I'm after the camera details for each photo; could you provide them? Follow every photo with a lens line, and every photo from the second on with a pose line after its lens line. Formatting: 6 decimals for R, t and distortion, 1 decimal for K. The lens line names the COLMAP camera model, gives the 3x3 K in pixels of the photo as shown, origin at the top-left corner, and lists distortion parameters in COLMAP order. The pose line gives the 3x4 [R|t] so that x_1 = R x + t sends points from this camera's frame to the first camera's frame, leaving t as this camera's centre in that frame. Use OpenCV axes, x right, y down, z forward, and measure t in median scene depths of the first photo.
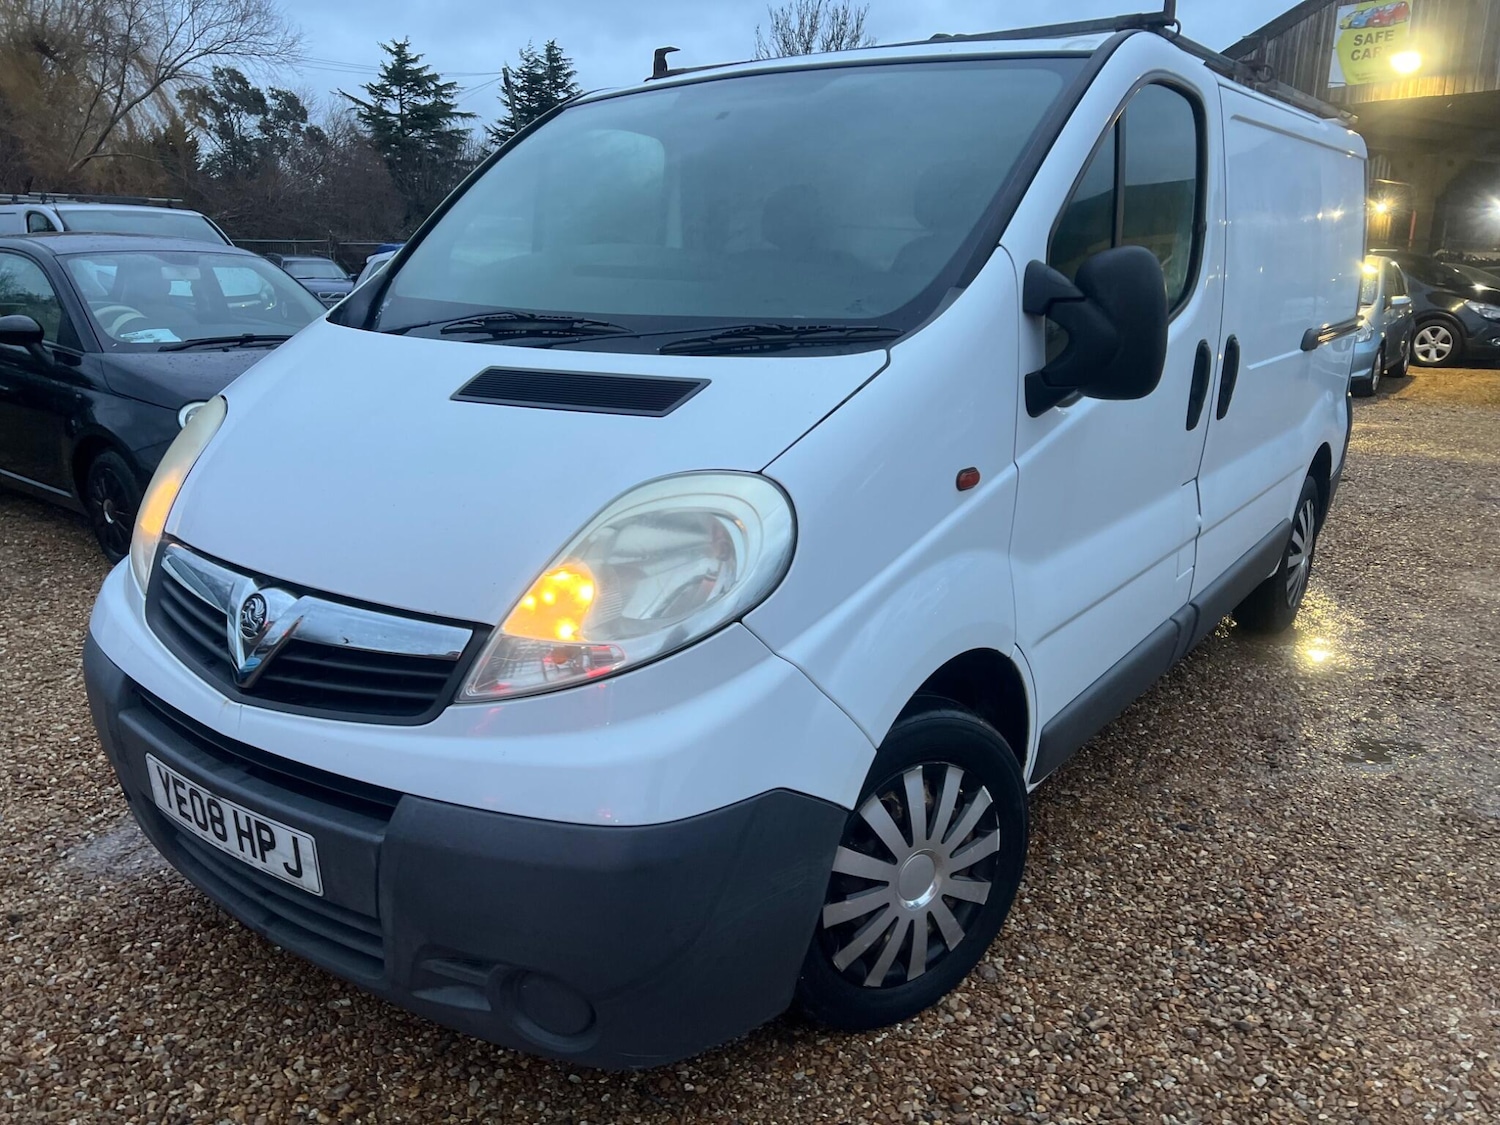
lens RADIAL K [[1122.8, 0, 767.3], [0, 1122.8, 562.1], [0, 0, 1]] dist [0.074581, -0.081296]
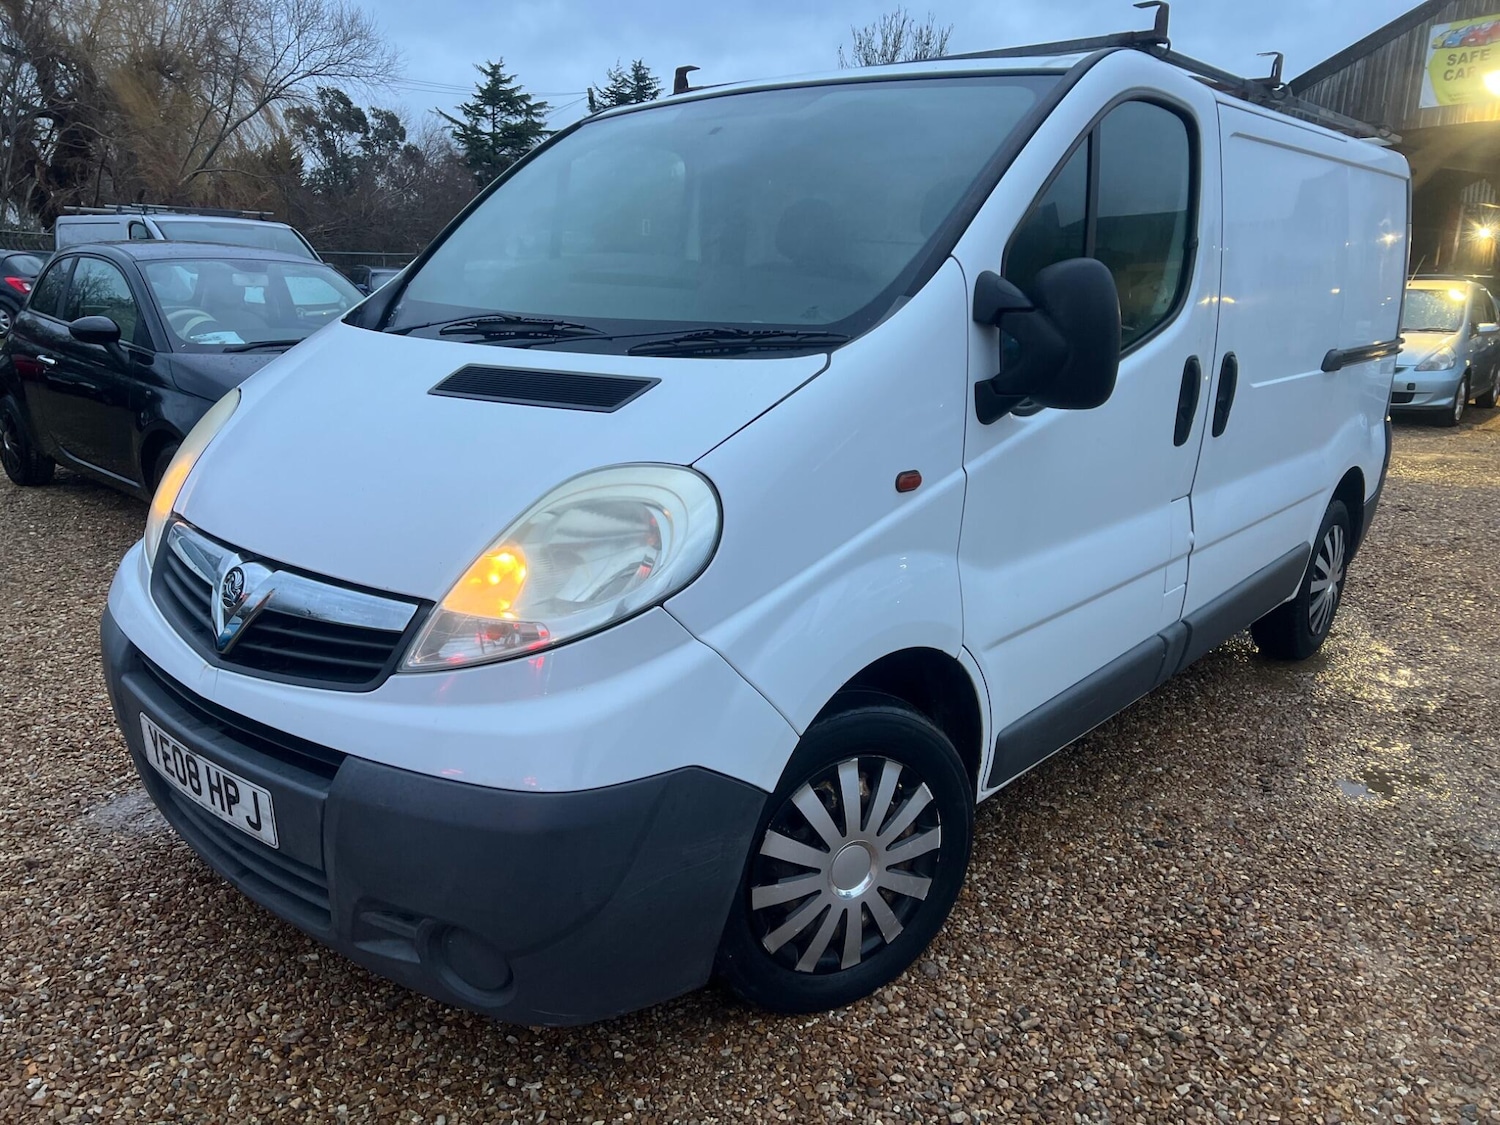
lens RADIAL K [[1126.3, 0, 750.0], [0, 1126.3, 562.5], [0, 0, 1]] dist [0.071797, -0.077432]
pose [[0.996086, 0.034393, -0.081428, 0.106380], [-0.035639, 0.999268, -0.013895, 0.017914], [0.080891, 0.016743, 0.996582, -0.034848]]
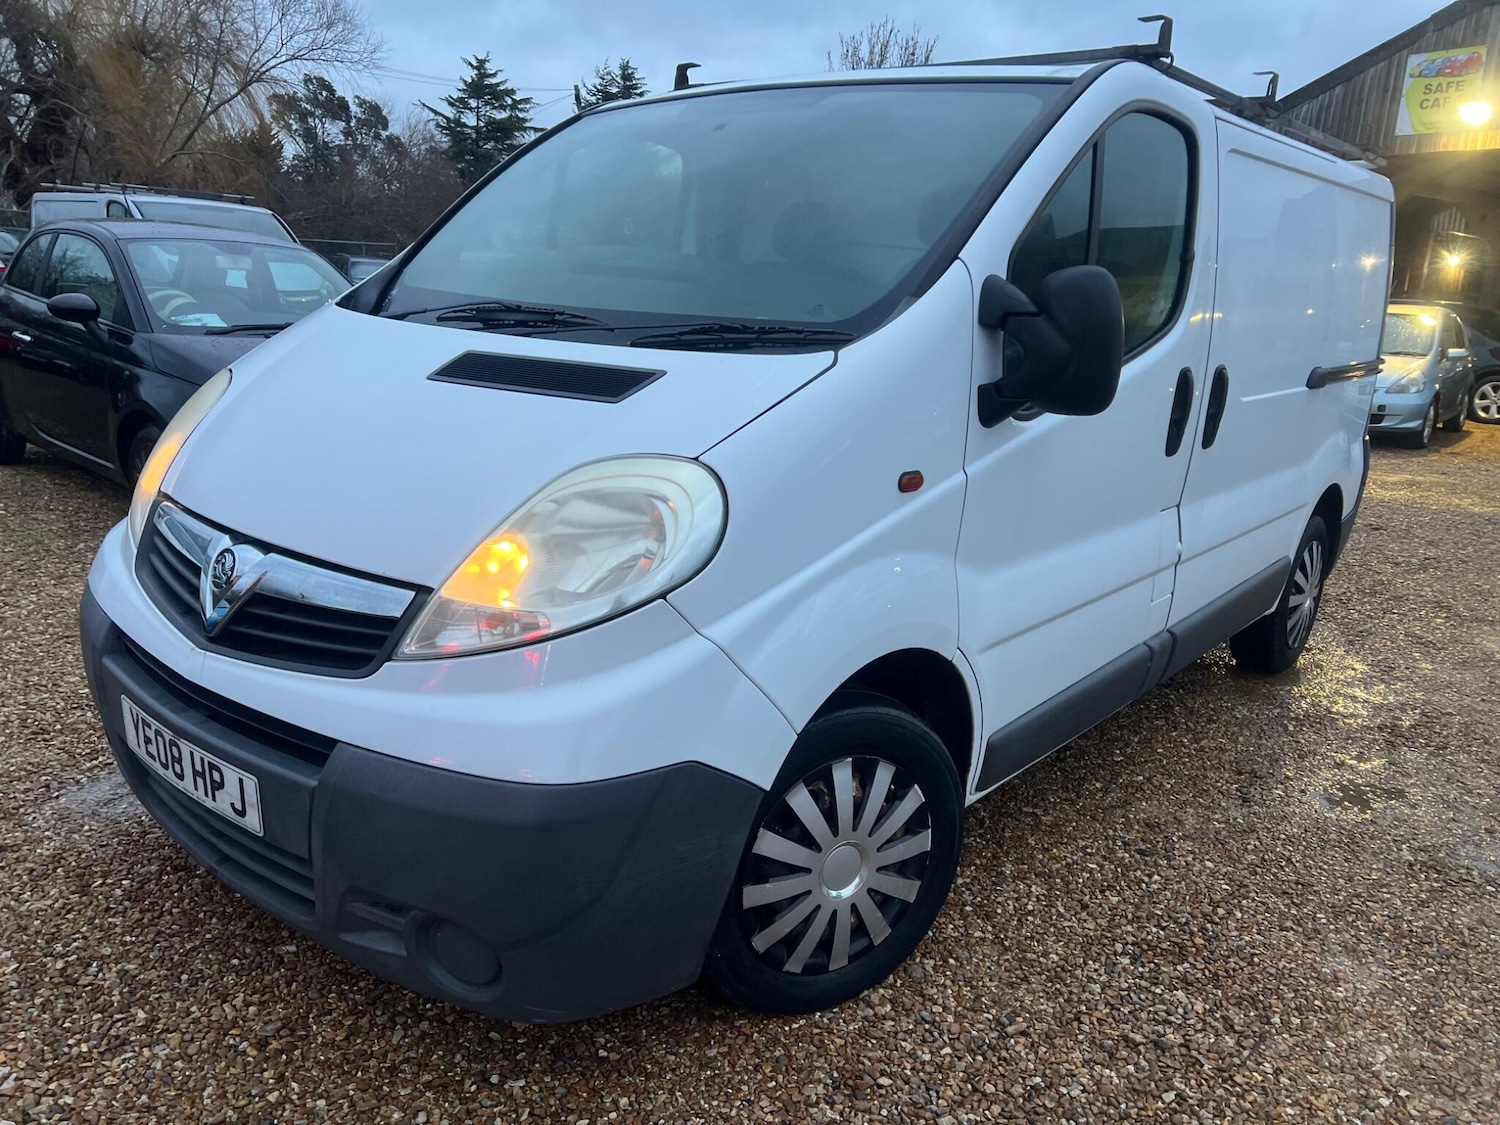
lens RADIAL K [[1125.5, 0, 750.7], [0, 1125.5, 555.3], [0, 0, 1]] dist [0.072369, -0.077951]
pose [[0.996534, 0.061621, -0.055882, 0.083083], [-0.063021, 0.997732, -0.023647, 0.024002], [0.054298, 0.027086, 0.998157, -0.030947]]
